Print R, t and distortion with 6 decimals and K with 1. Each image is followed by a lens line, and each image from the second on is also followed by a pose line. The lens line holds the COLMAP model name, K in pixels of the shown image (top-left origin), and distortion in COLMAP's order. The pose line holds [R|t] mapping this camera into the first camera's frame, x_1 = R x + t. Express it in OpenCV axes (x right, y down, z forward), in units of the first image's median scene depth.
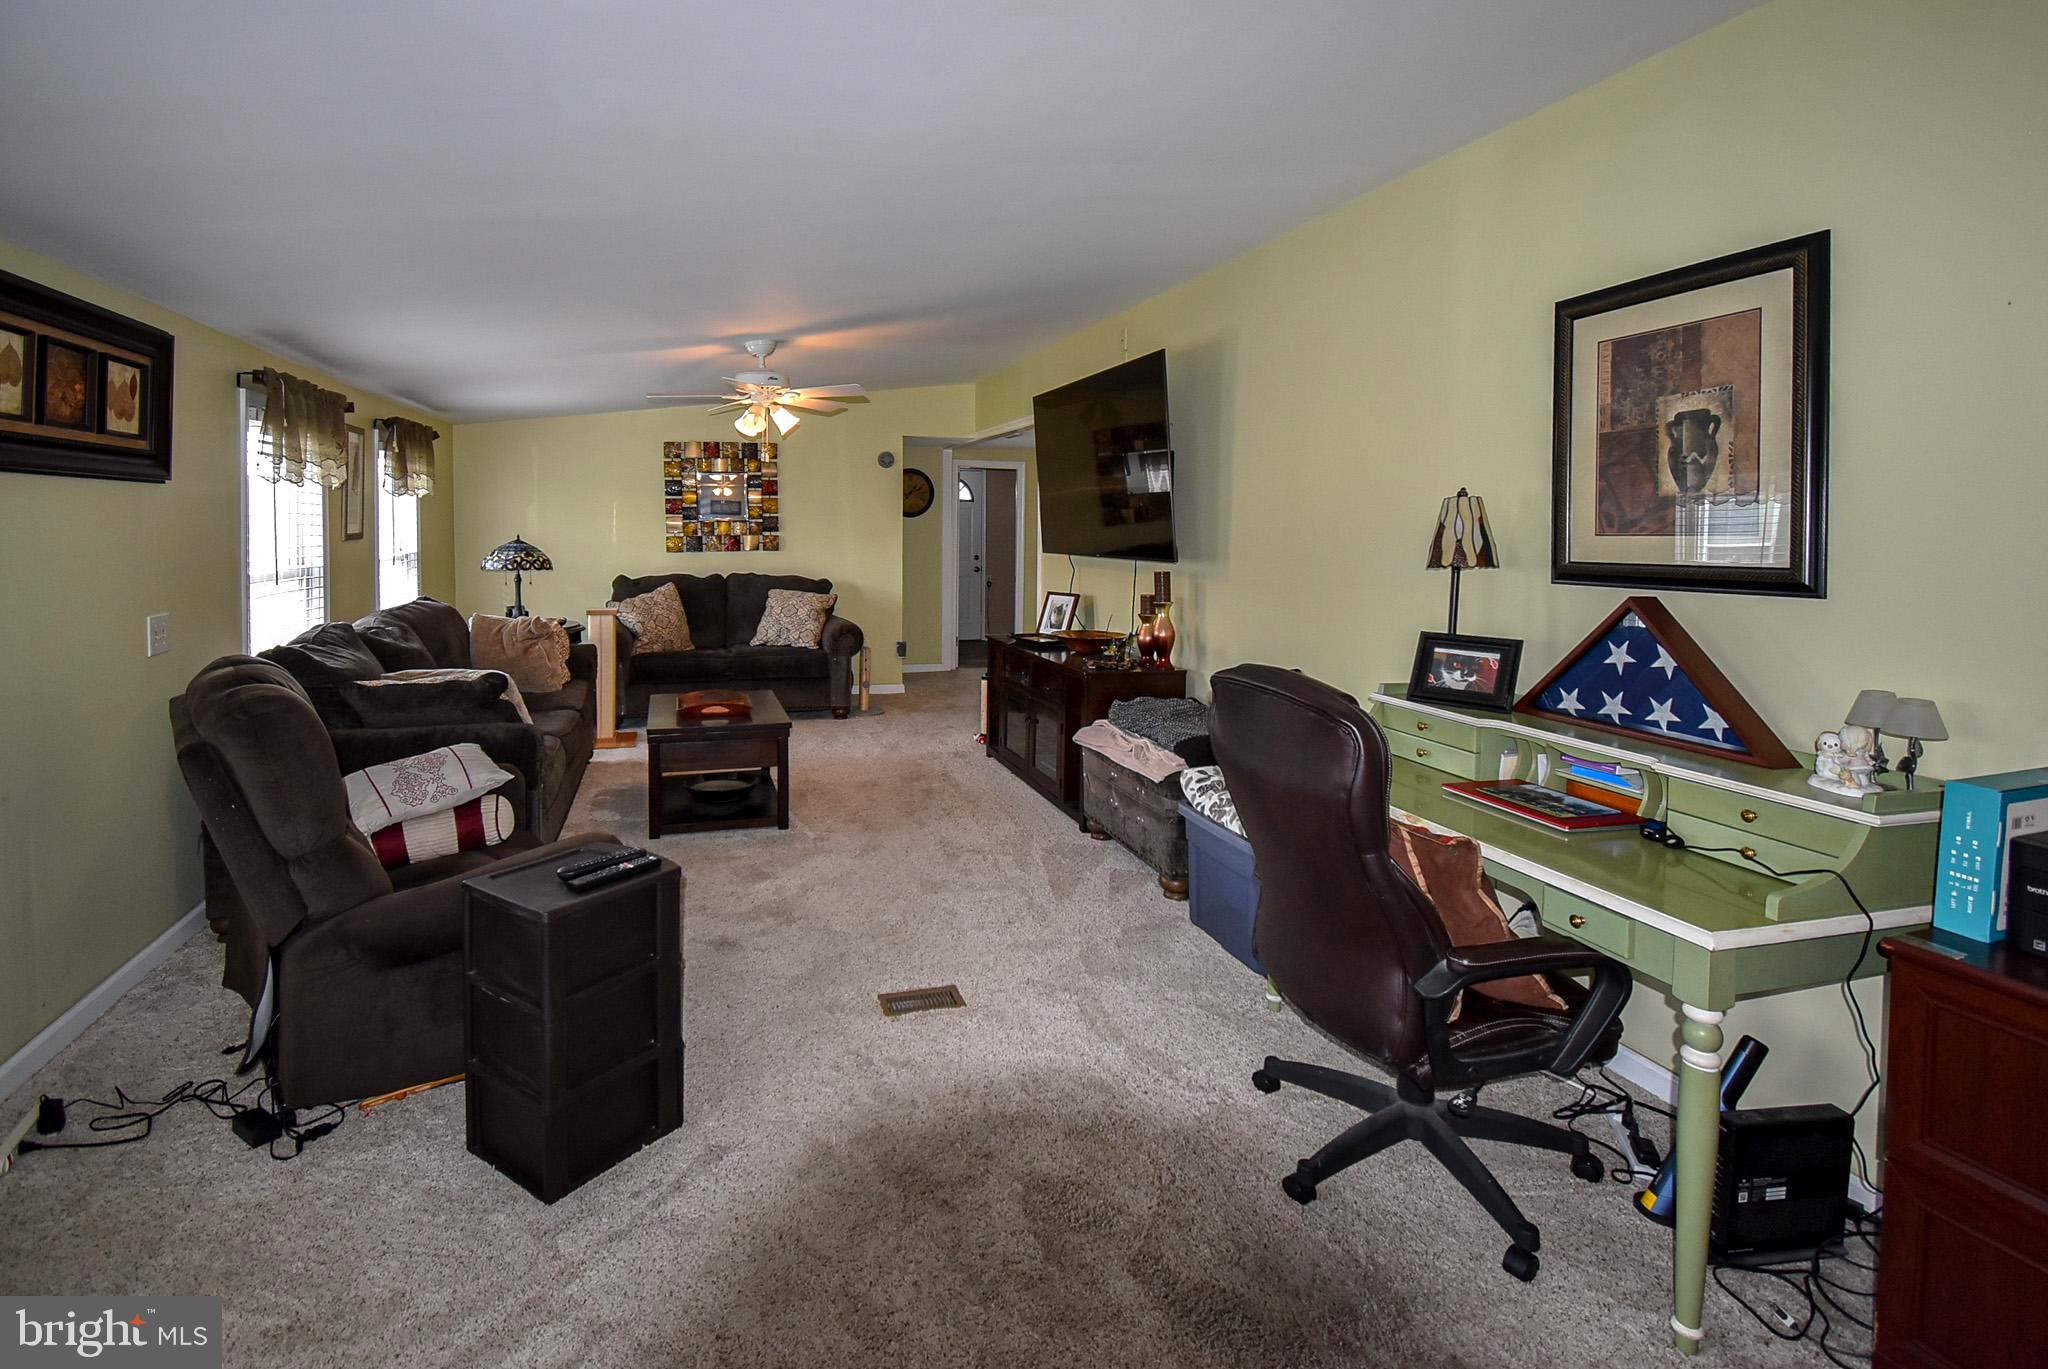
lens RADIAL K [[952.7, 0, 942.5], [0, 952.7, 546.6], [0, 0, 1]] dist [0.005884, -0.011912]
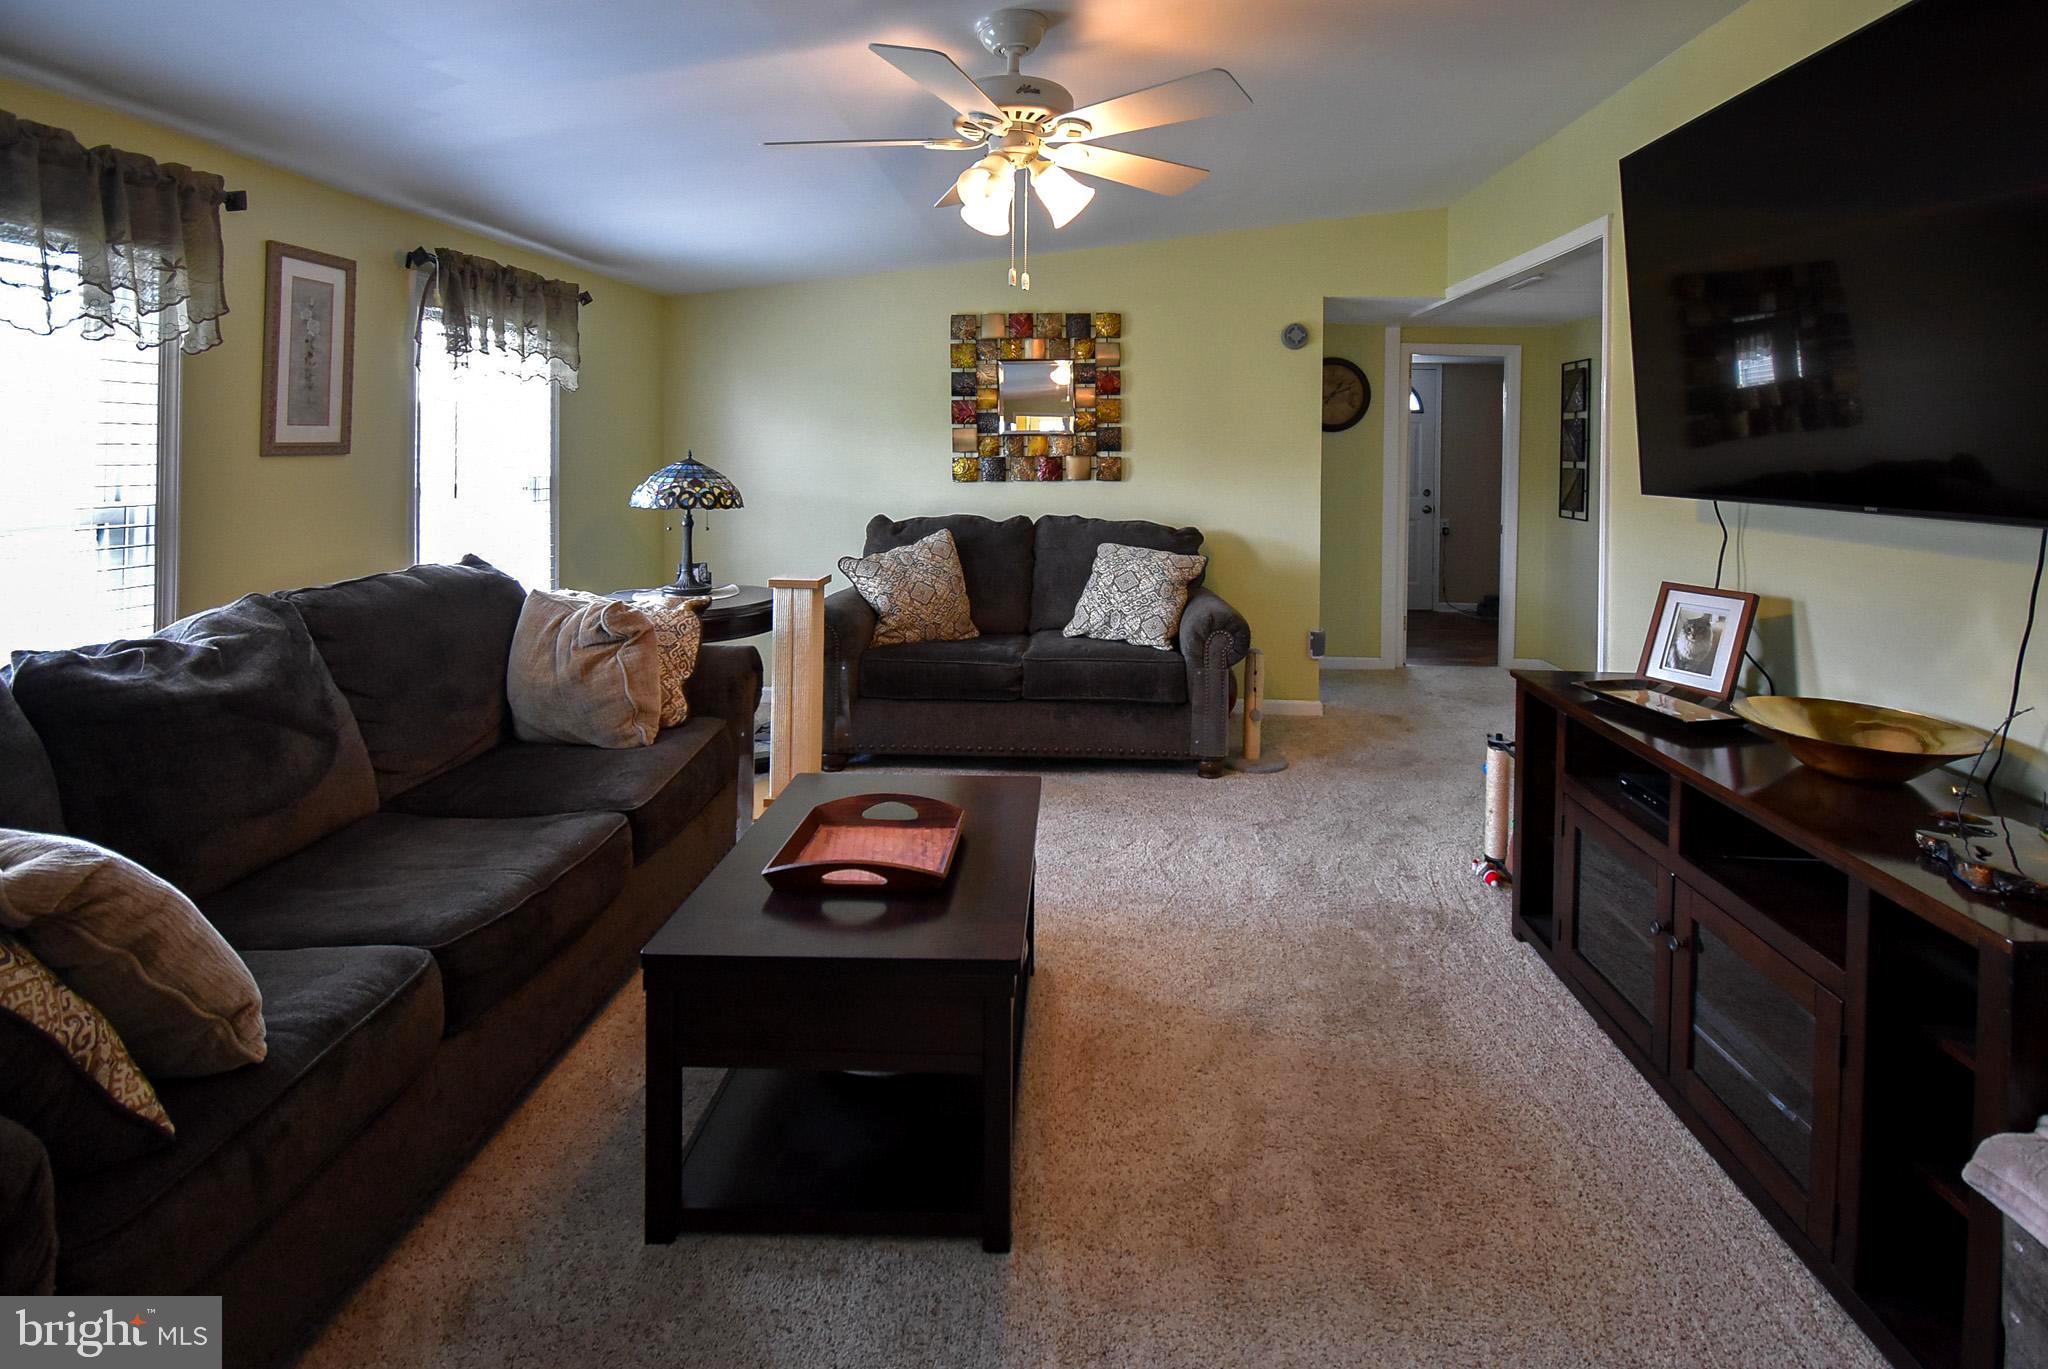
lens RADIAL K [[934.7, 0, 1068.8], [0, 934.7, 452.5], [0, 0, 1]] dist [0.000510, -0.000024]
pose [[0.955030, 0.006467, -0.296440, -0.026760], [-0.013026, 0.999712, -0.020153, -0.002550], [0.296224, 0.023108, 0.954839, 0.535820]]
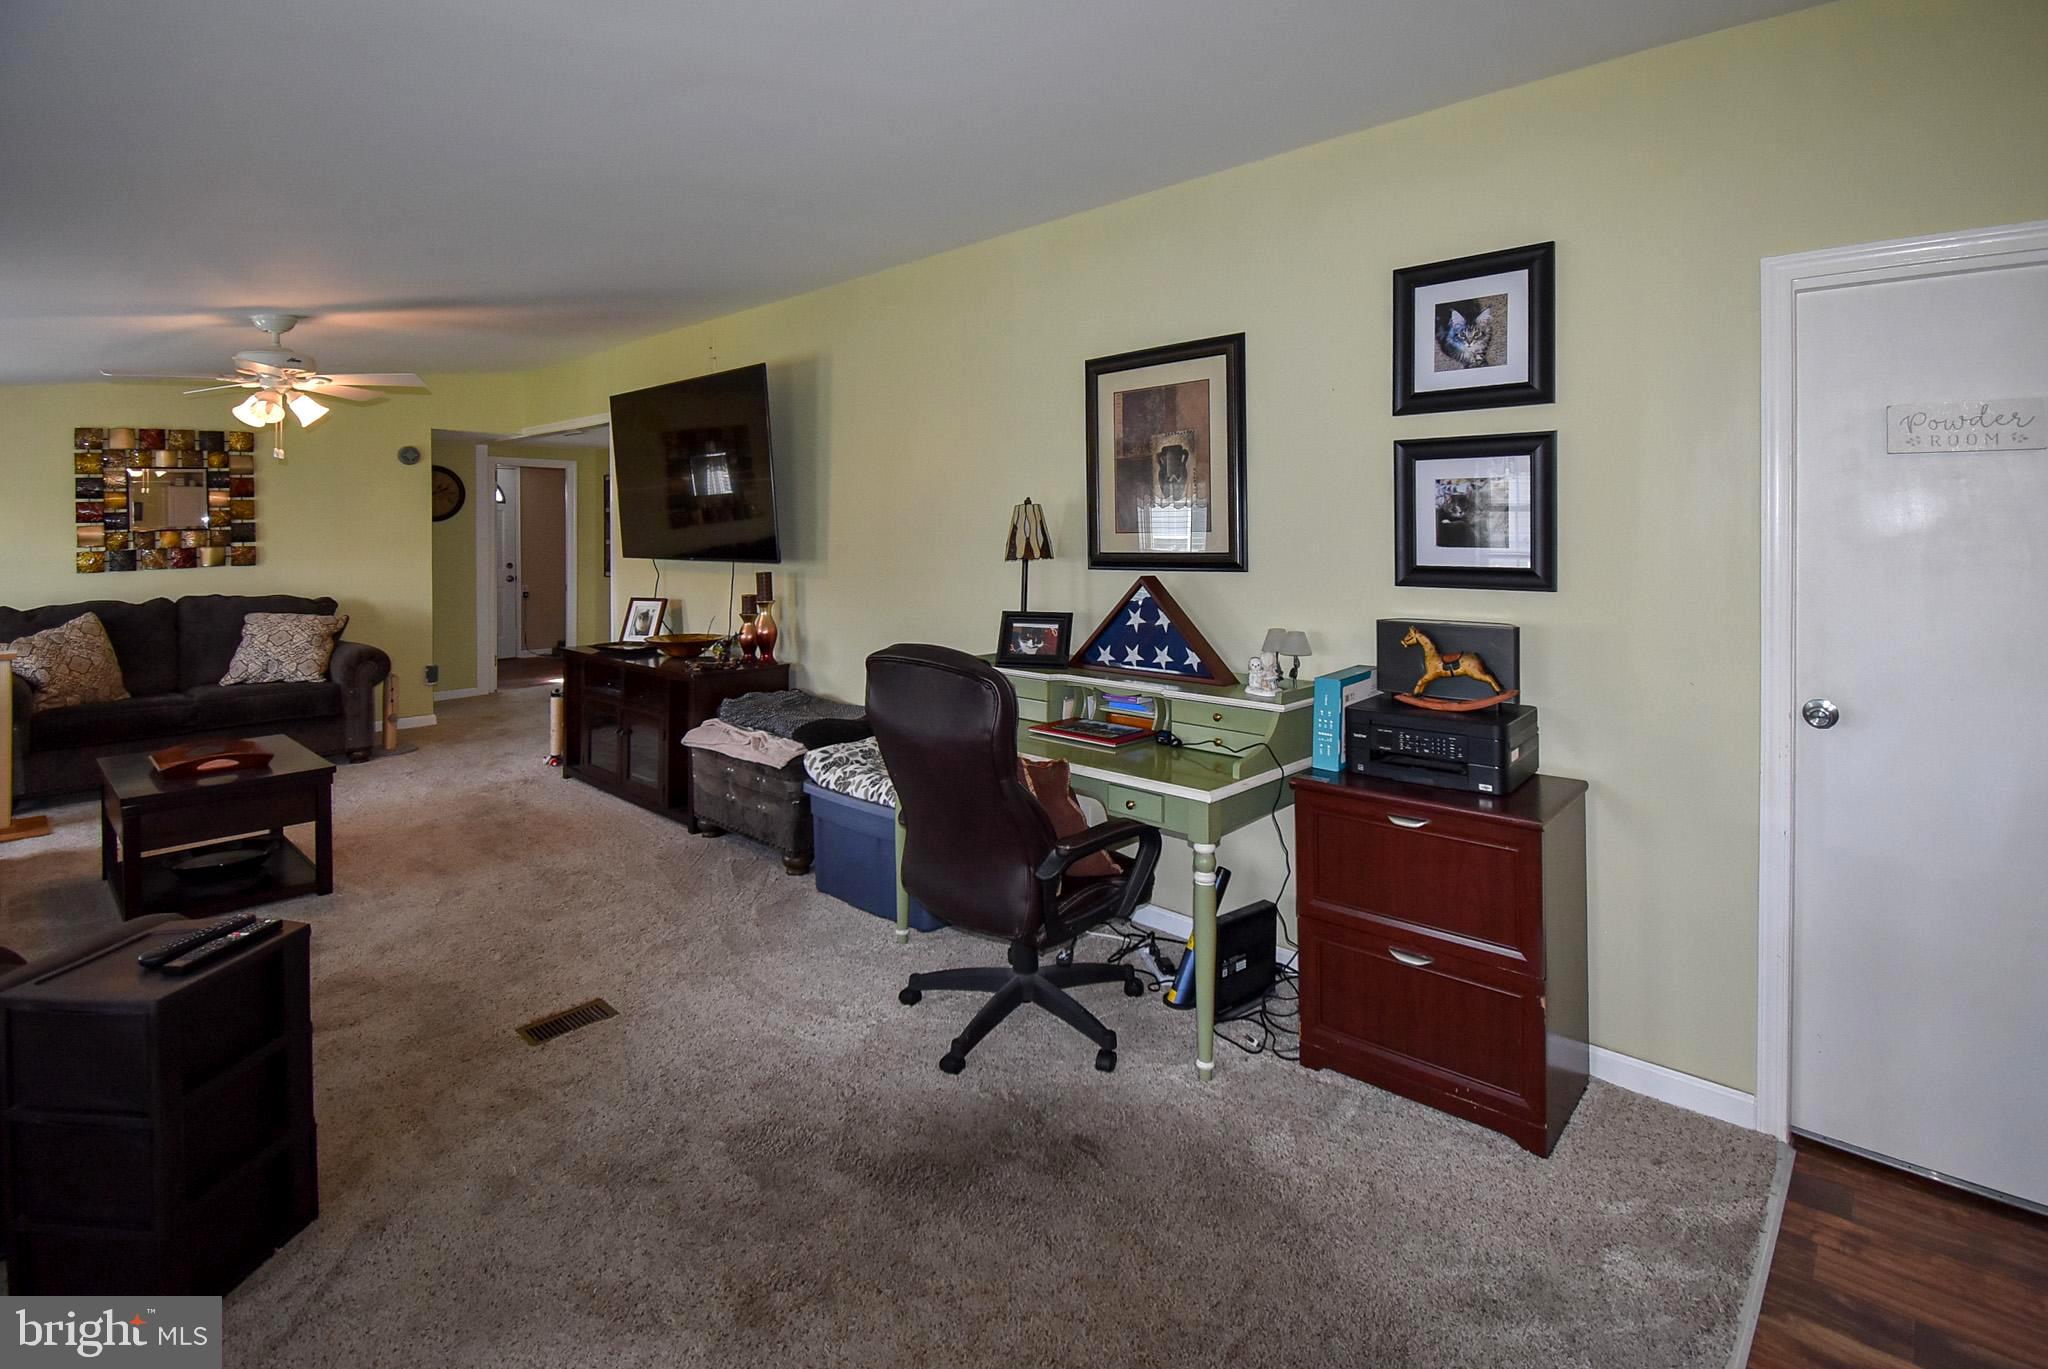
lens RADIAL K [[961.0, 0, 1029.5], [0, 961.0, 523.6], [0, 0, 1]] dist [0.003796, -0.018049]
pose [[0.845166, -0.013117, 0.534344, -0.069517], [0.025182, 0.999566, -0.015292, -0.003096], [-0.533911, 0.026380, 0.845129, -0.045611]]
